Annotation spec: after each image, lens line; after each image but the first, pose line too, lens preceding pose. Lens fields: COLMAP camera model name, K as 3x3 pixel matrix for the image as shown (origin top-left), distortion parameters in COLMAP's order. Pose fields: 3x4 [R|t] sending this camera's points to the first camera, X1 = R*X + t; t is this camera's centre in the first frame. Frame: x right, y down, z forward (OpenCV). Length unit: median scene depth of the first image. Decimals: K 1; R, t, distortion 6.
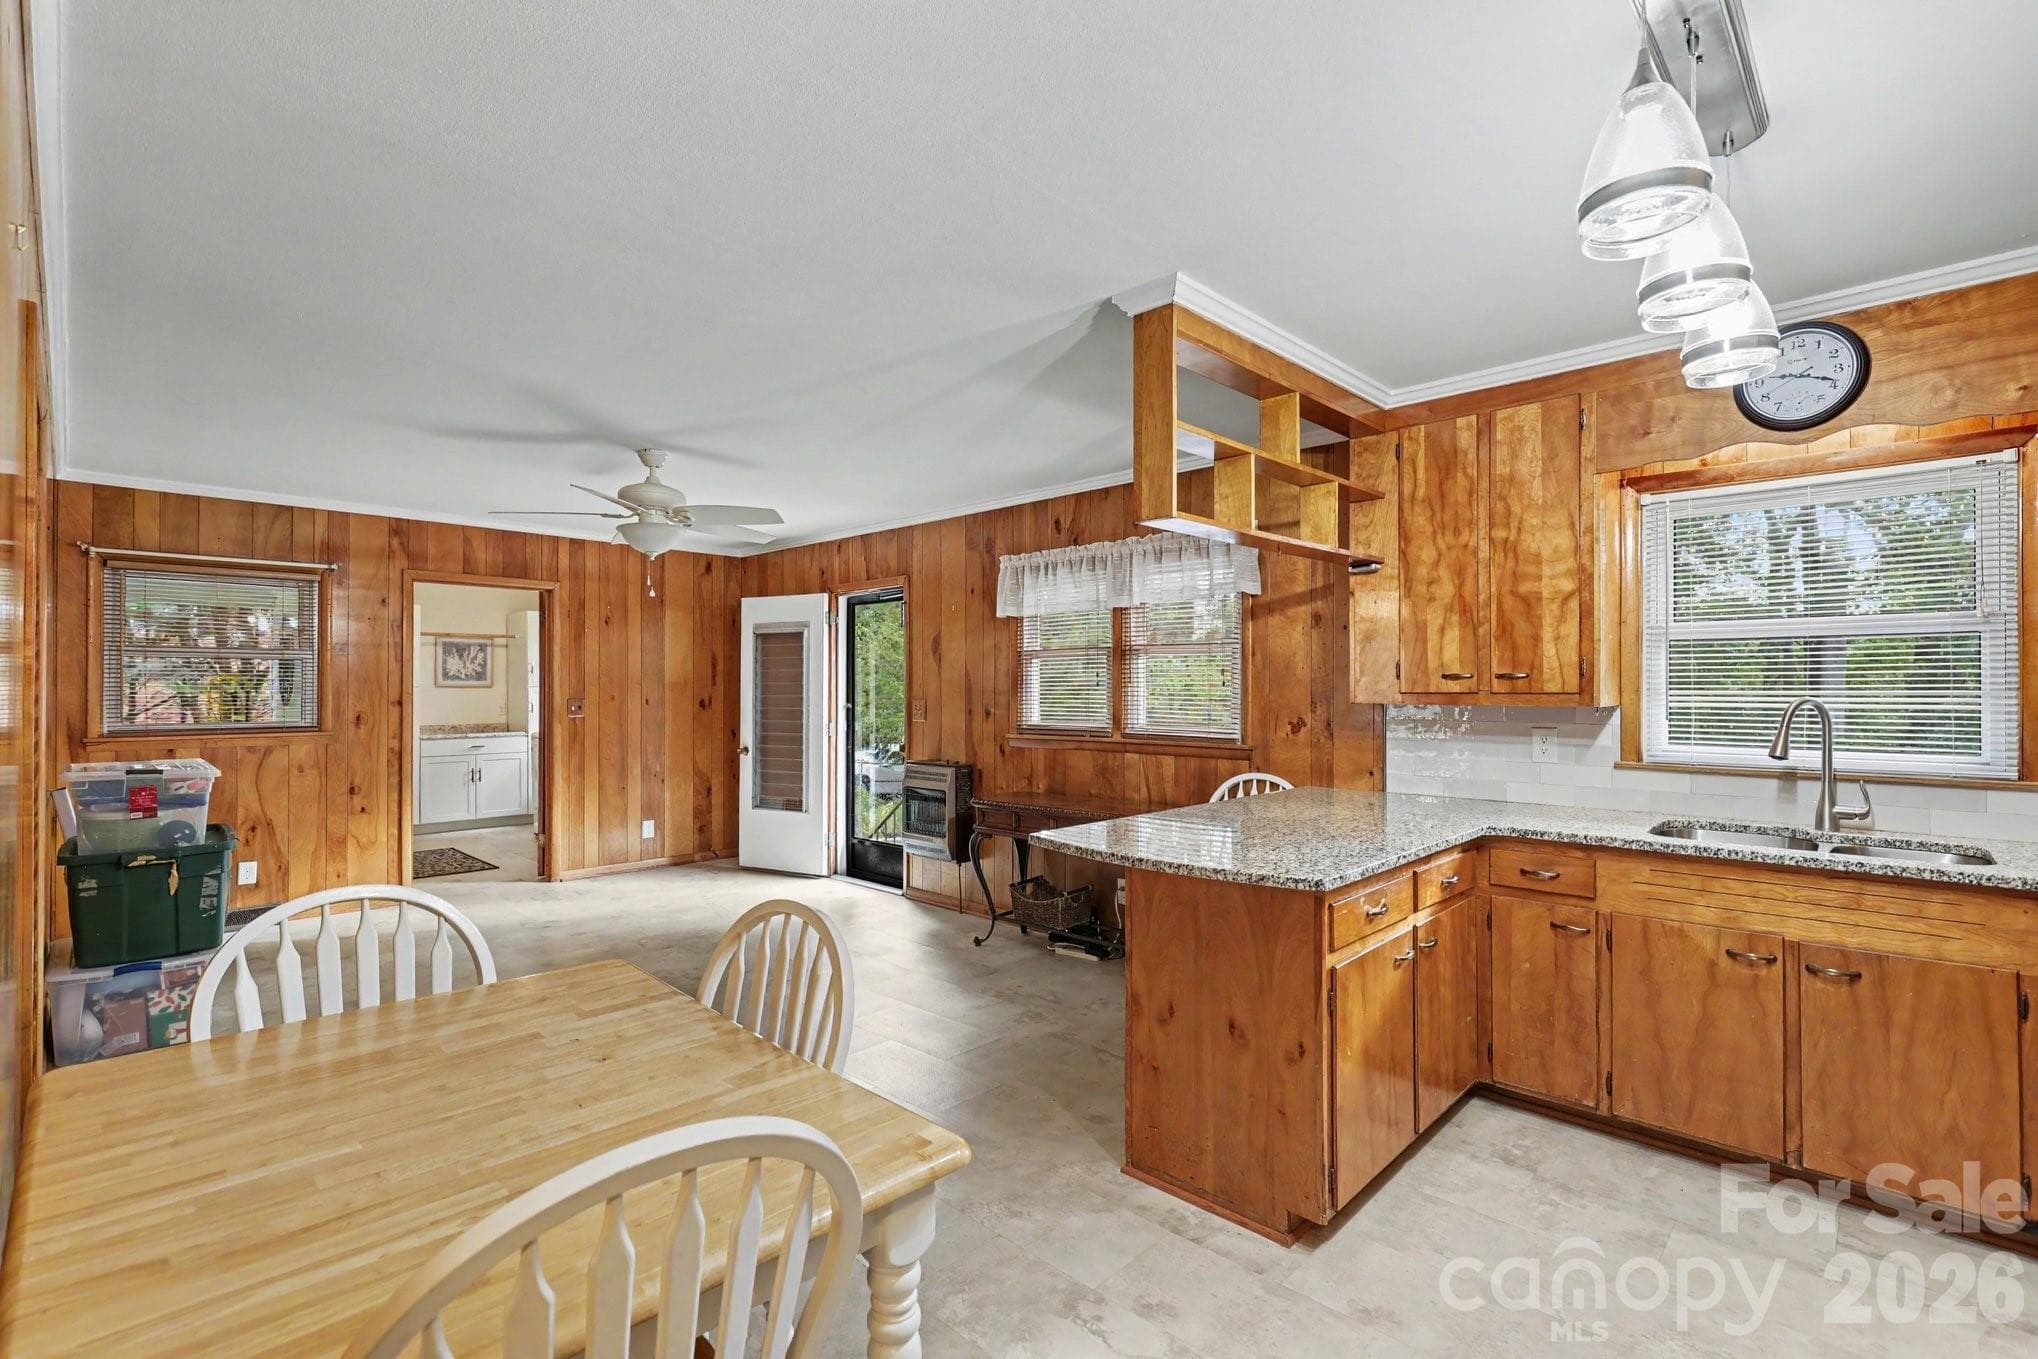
lens RADIAL K [[919.8, 0, 1044.2], [0, 919.8, 689.1], [0, 0, 1]] dist [0.001653, -0.000622]
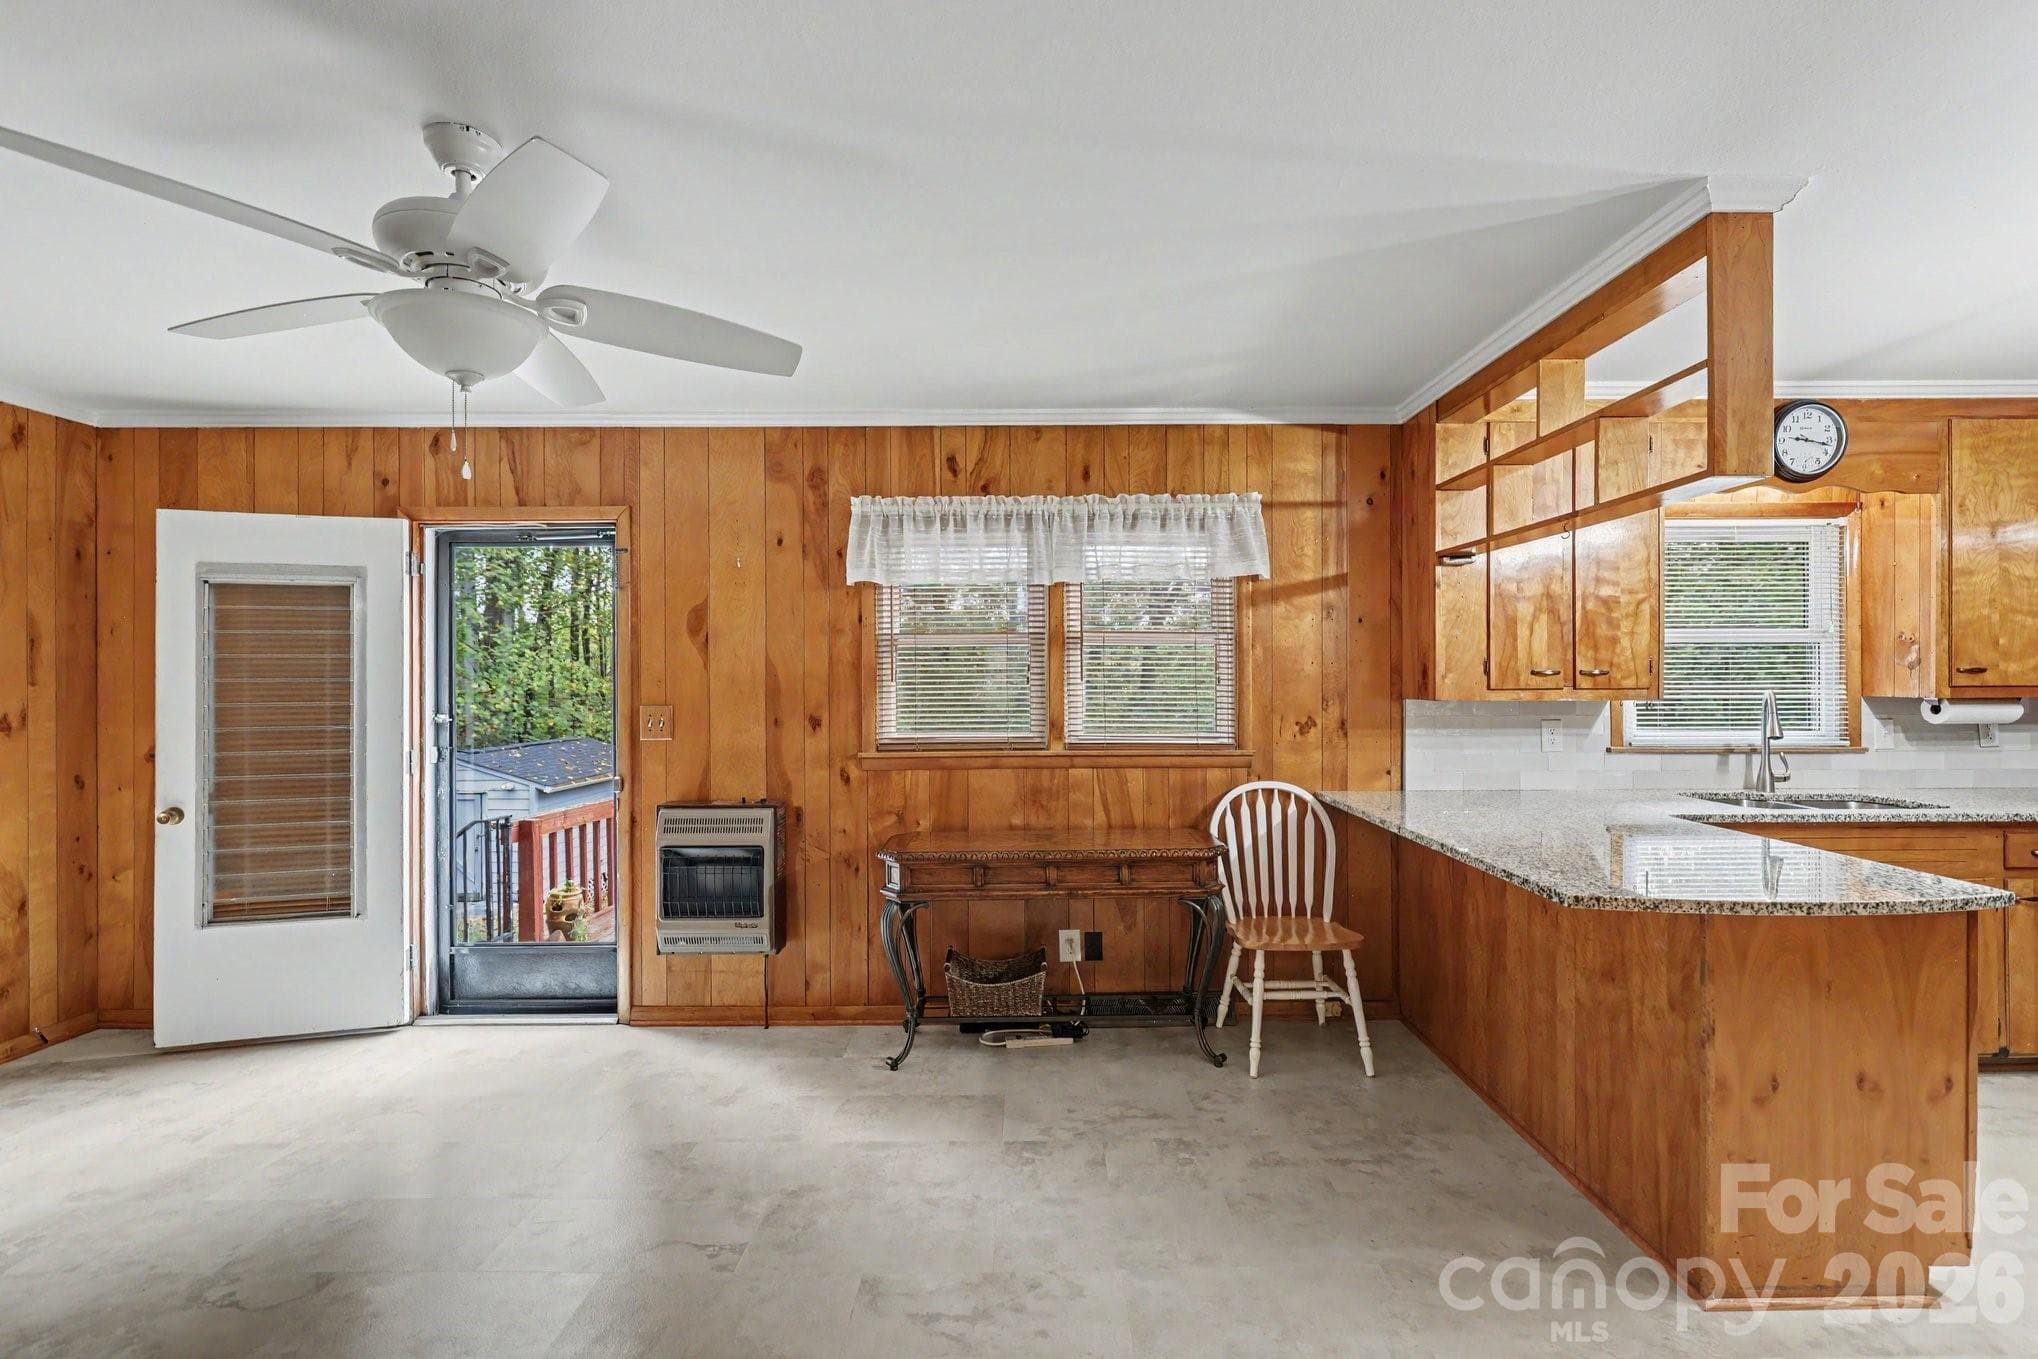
lens RADIAL K [[919.8, 0, 1036.4], [0, 919.8, 678.6], [0, 0, 1]] dist [0.001653, -0.000622]
pose [[0.726679, -0.002085, 0.686974, -0.424264], [0.004912, 0.999986, -0.002160, -0.005097], [-0.686960, 0.004944, 0.726679, 0.404449]]
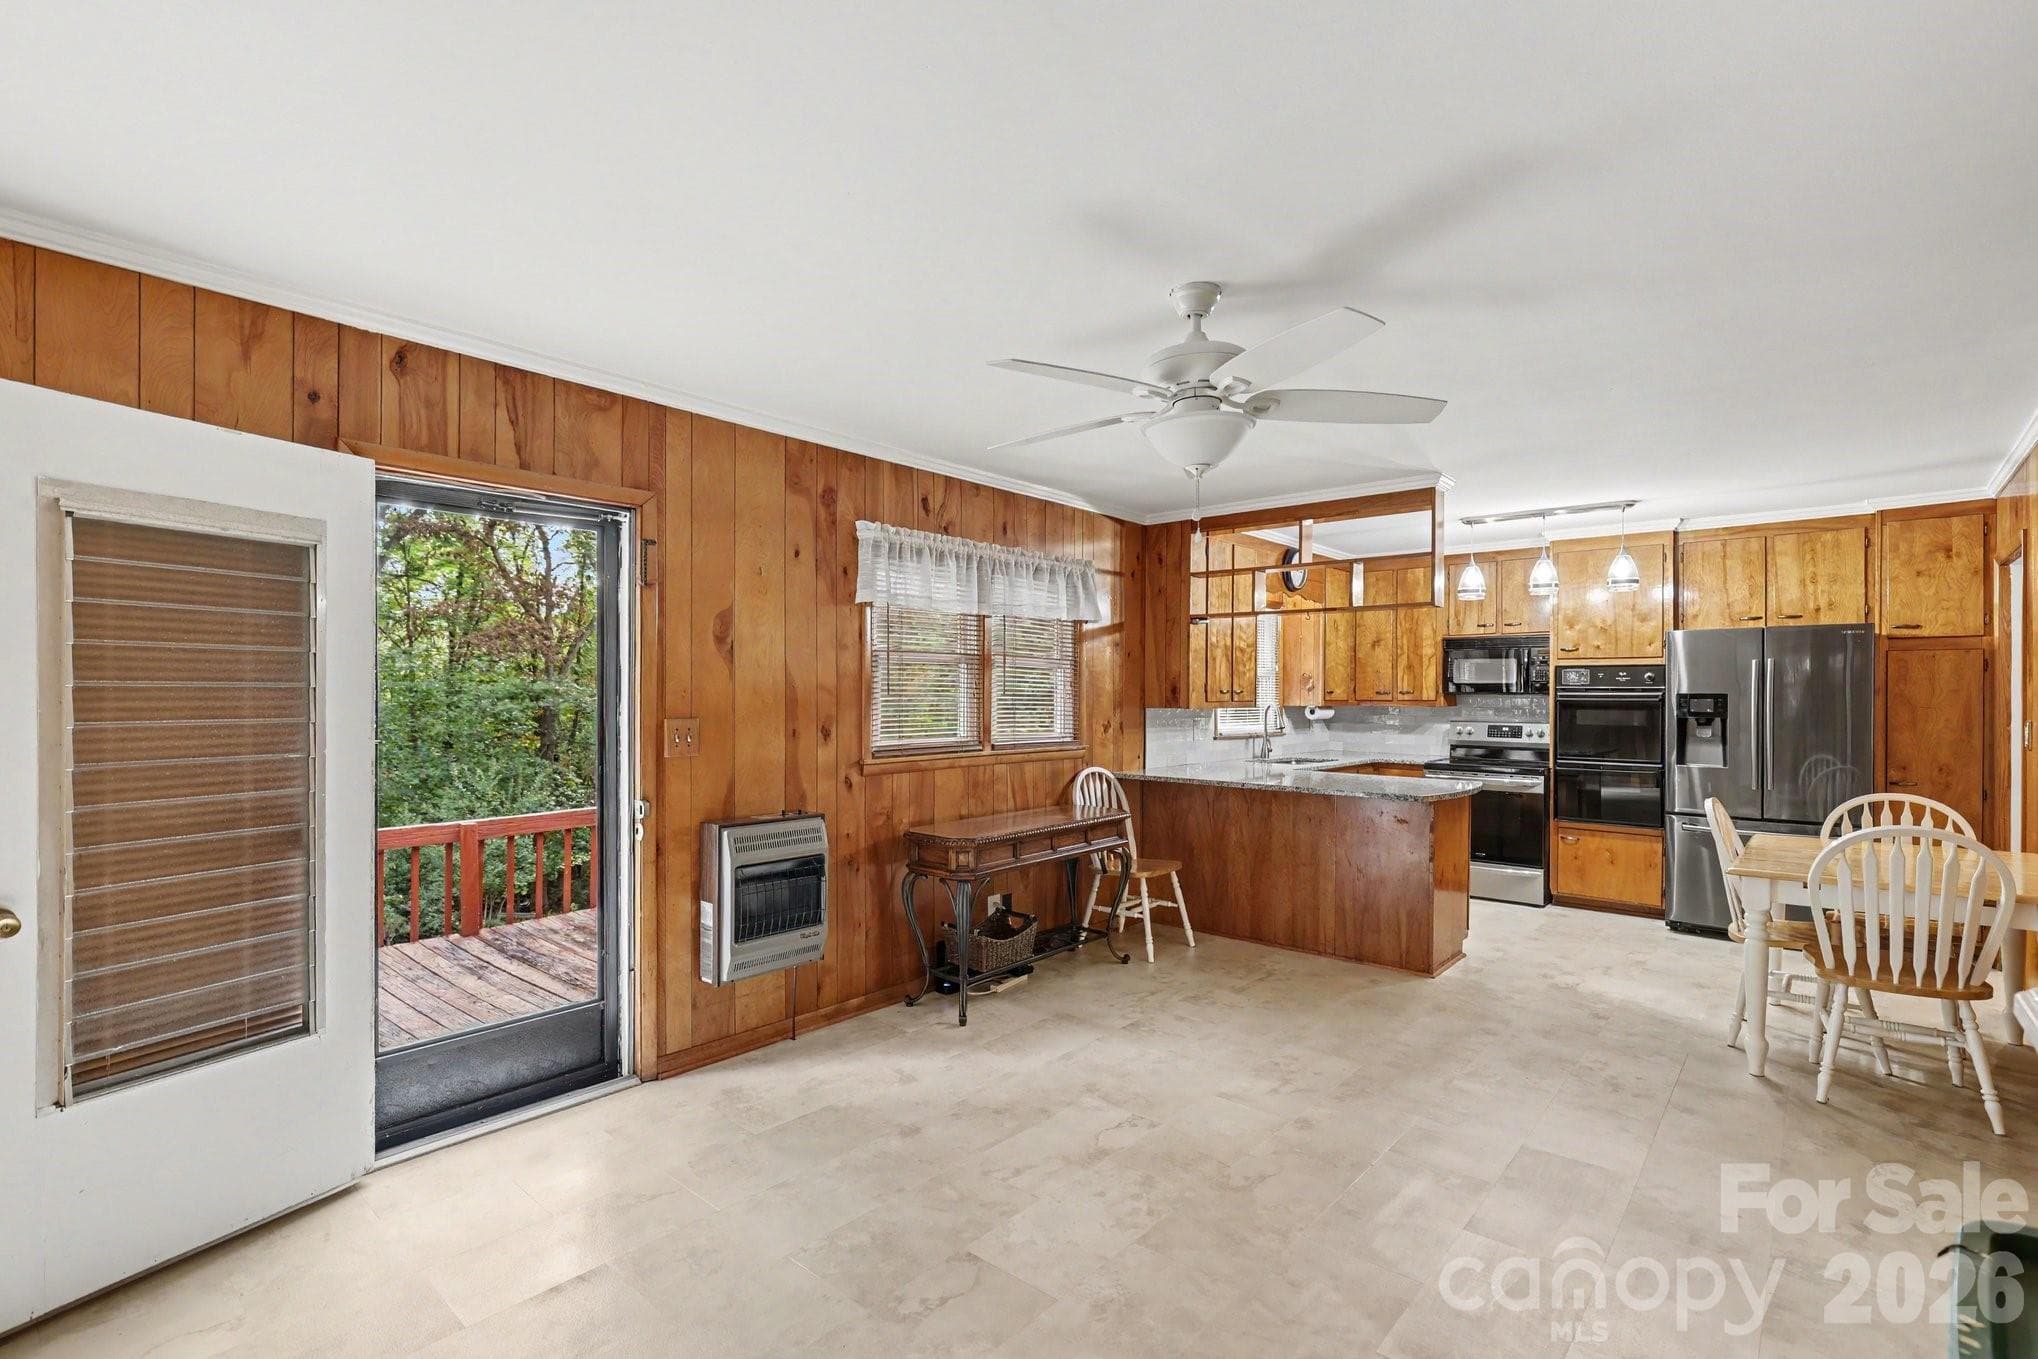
lens RADIAL K [[919.8, 0, 1033.7], [0, 919.8, 698.3], [0, 0, 1]] dist [0.001653, -0.000622]
pose [[-0.037611, -0.002386, 0.999290, -0.796601], [-0.001153, 0.999997, 0.002344, -0.003088], [-0.999292, -0.001064, -0.037613, 0.896265]]
